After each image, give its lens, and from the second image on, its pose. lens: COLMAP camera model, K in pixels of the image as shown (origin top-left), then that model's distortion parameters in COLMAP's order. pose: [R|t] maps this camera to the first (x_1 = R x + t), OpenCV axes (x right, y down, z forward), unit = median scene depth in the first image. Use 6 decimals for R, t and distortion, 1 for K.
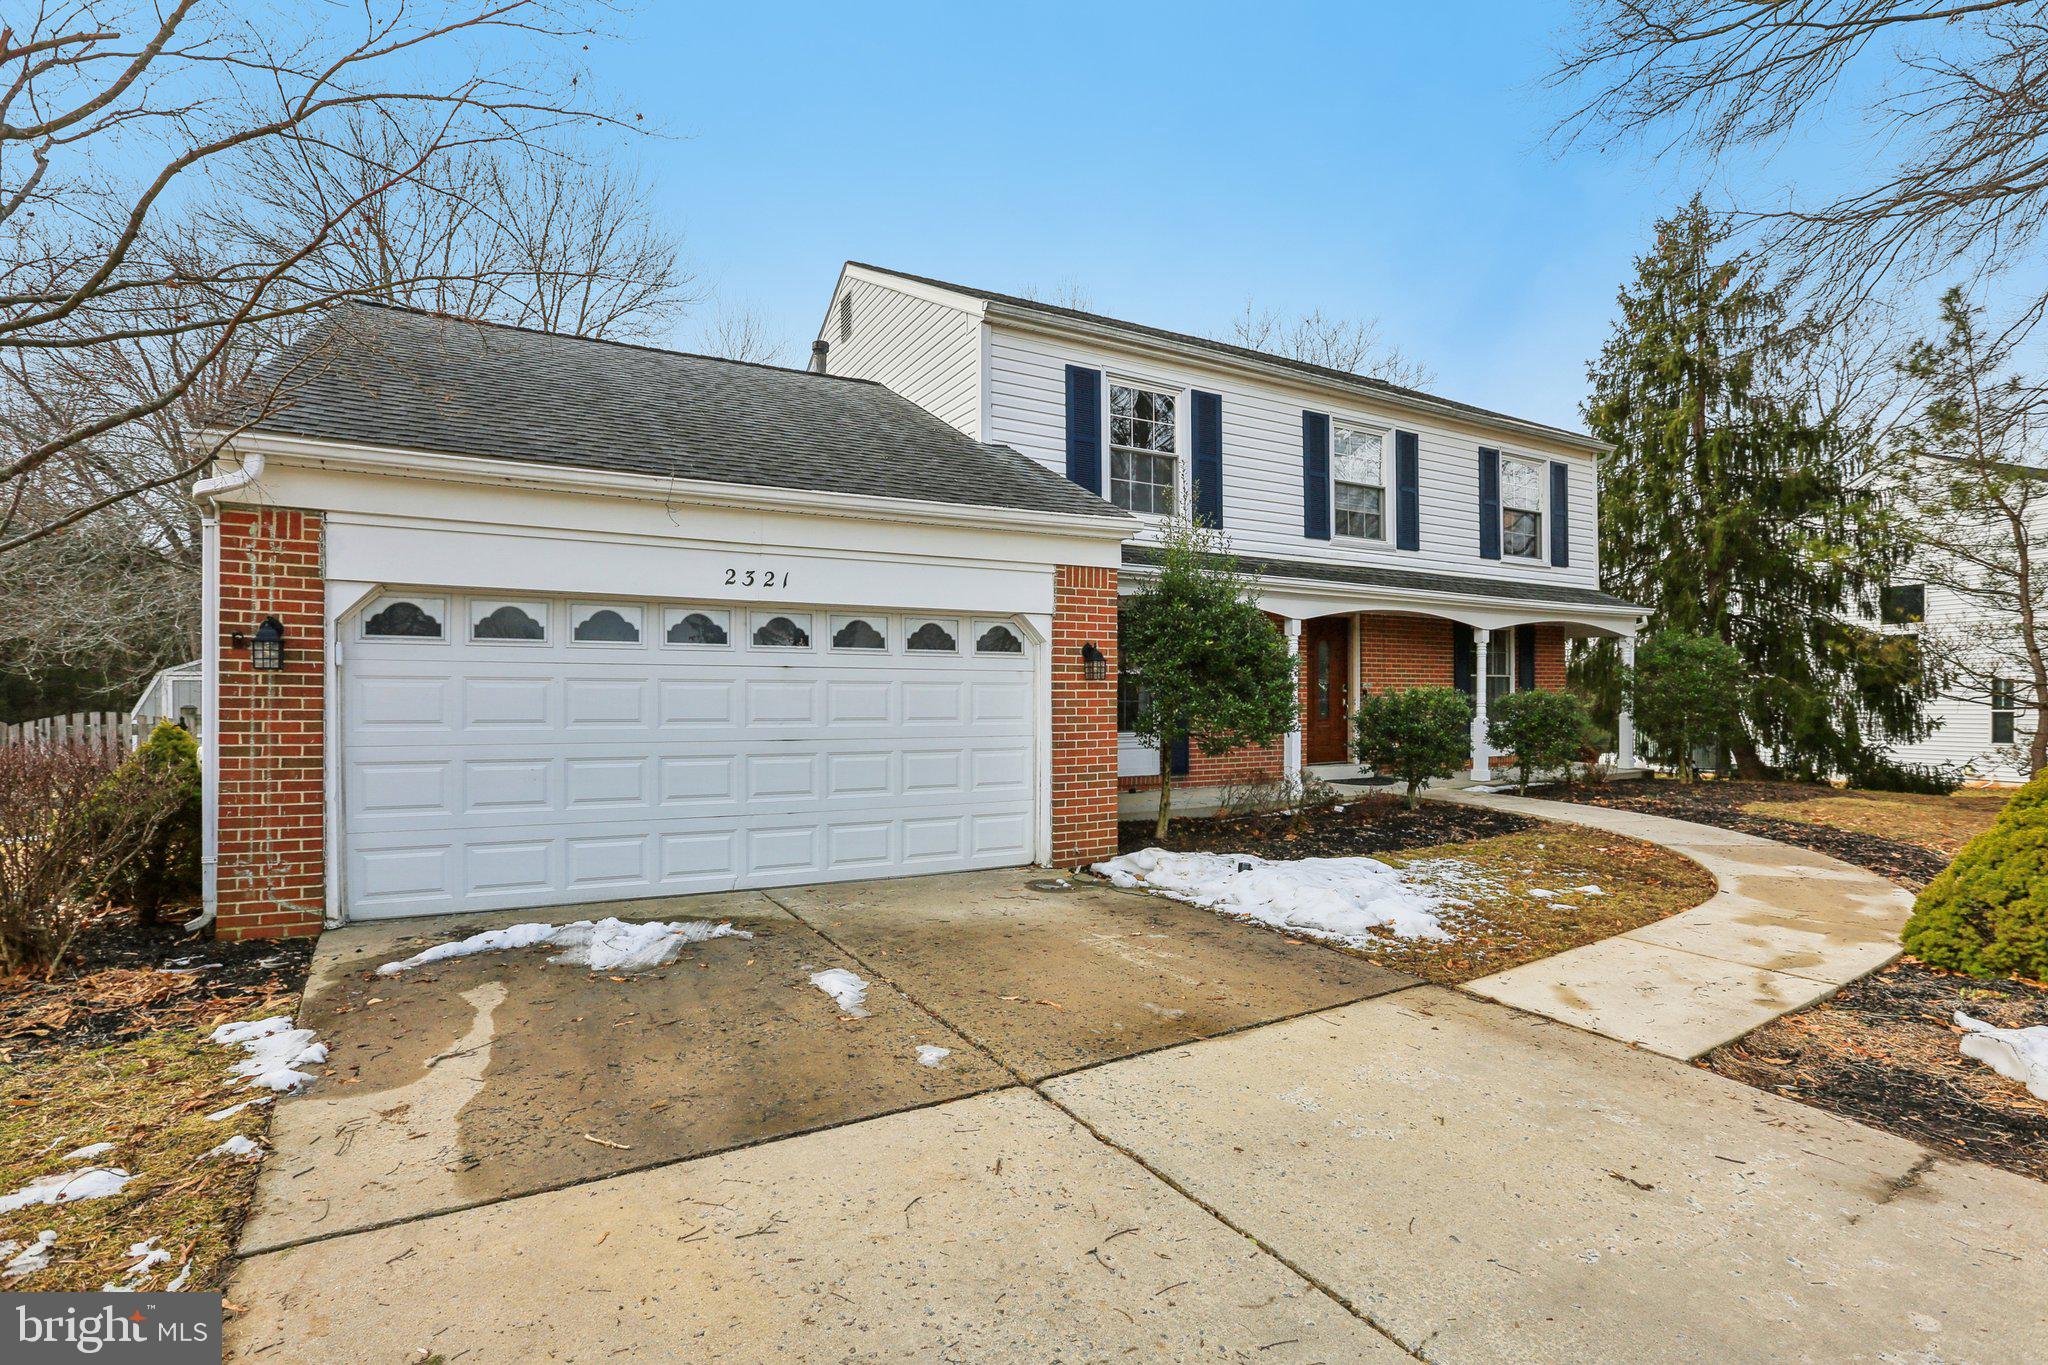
lens RADIAL K [[937.7, 0, 1023.0], [0, 937.7, 691.2], [0, 0, 1]] dist [-0.005318, -0.000045]
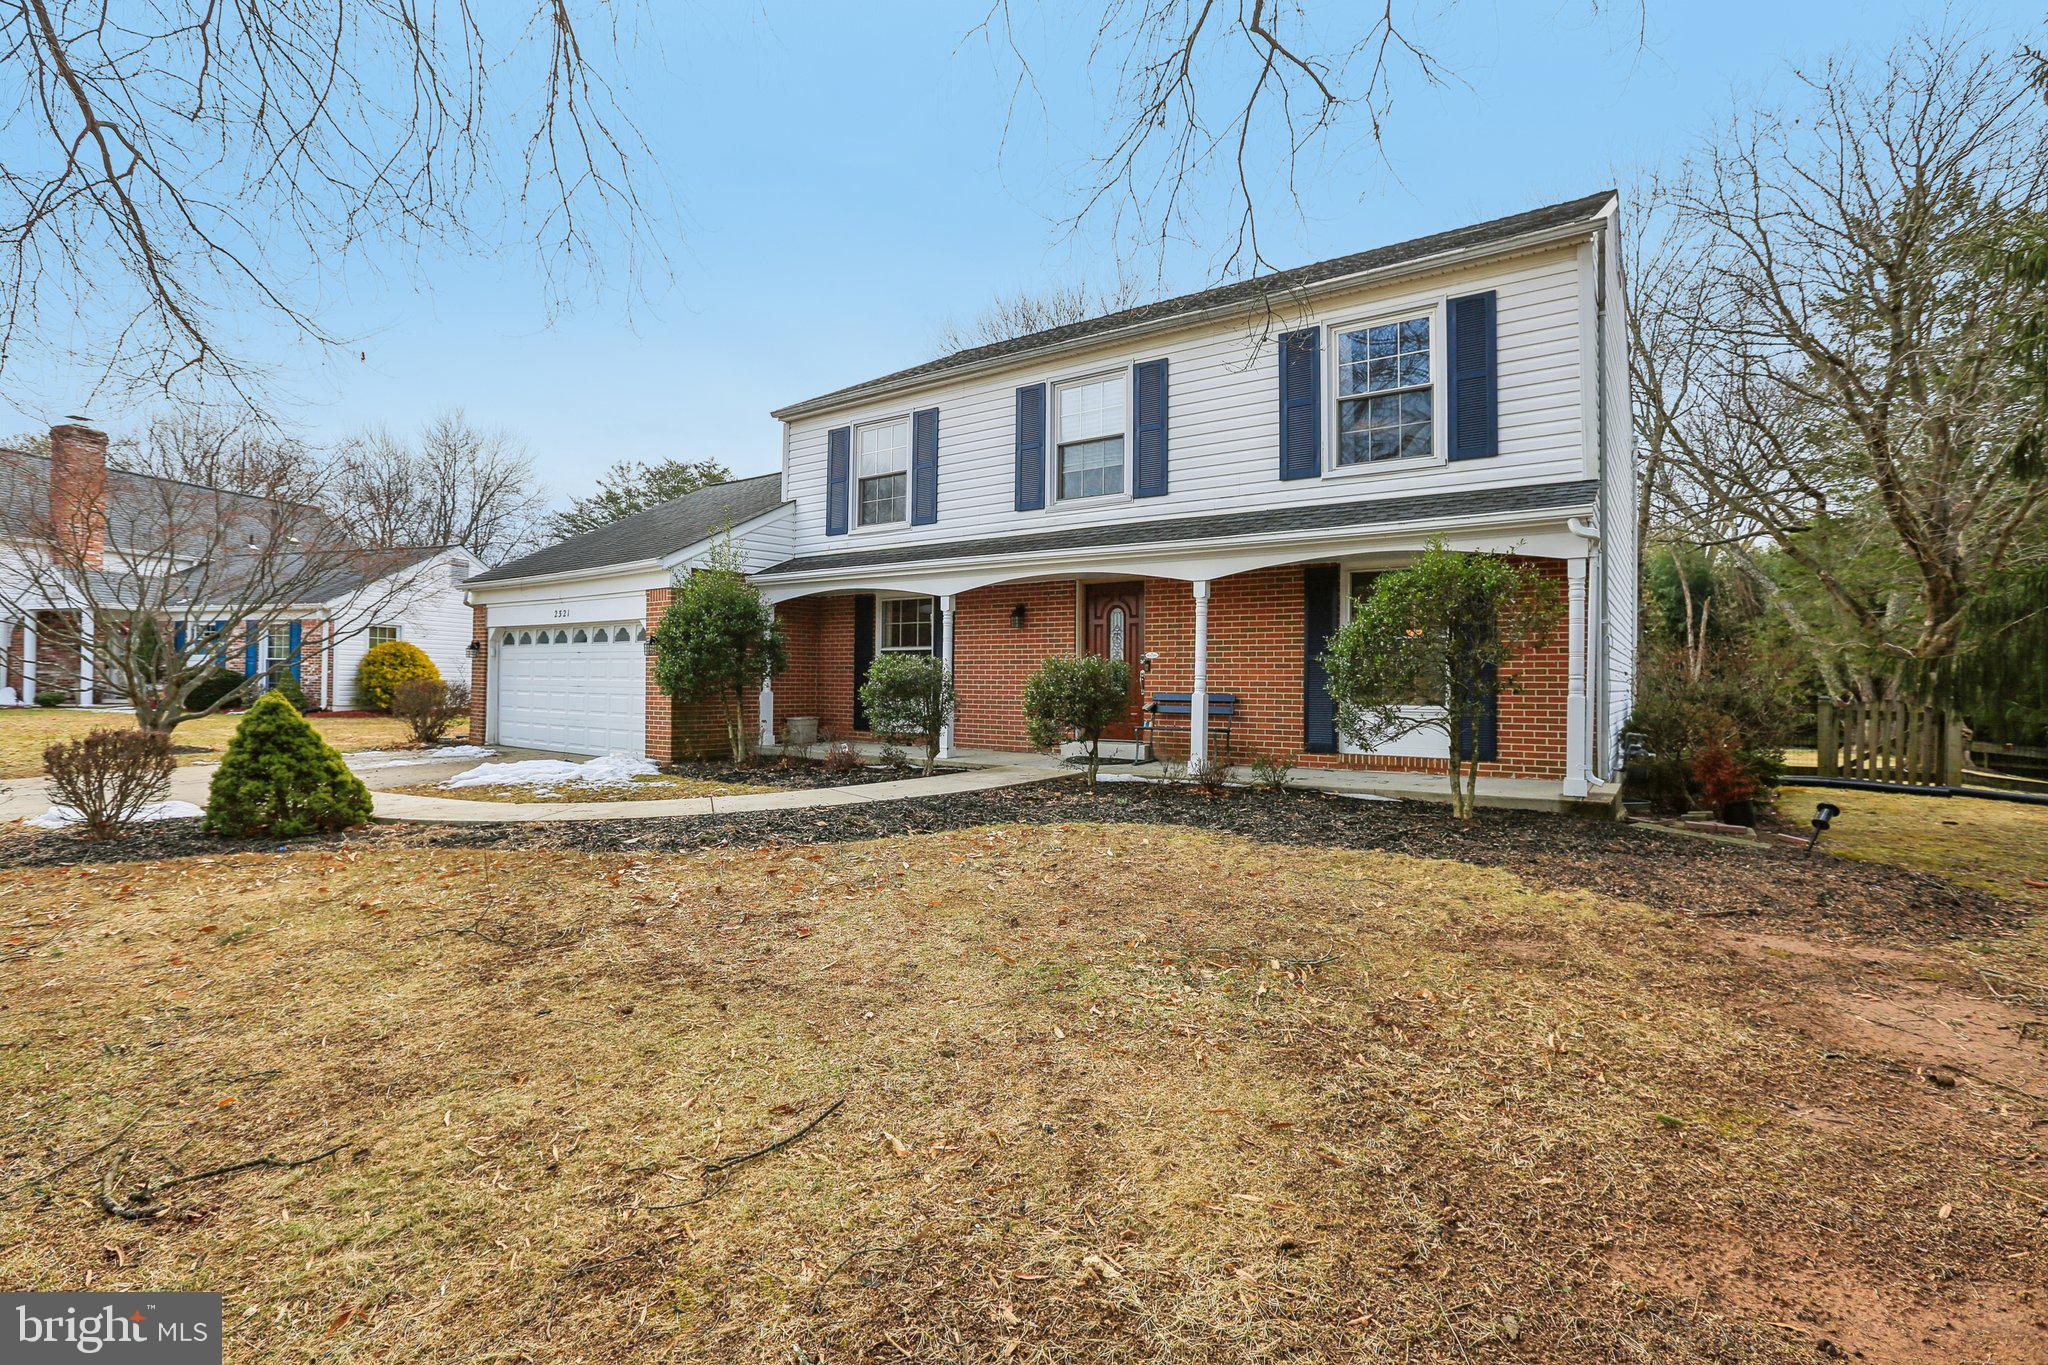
lens RADIAL K [[768.8, 0, 1025.2], [0, 768.8, 669.6], [0, 0, 1]] dist [-0.019492, -0.000073]
pose [[0.505483, 0.004586, -0.862824, 1.036385], [0.005527, 0.999948, 0.008552, 0.002619], [0.862819, -0.009092, 0.505431, 0.578177]]
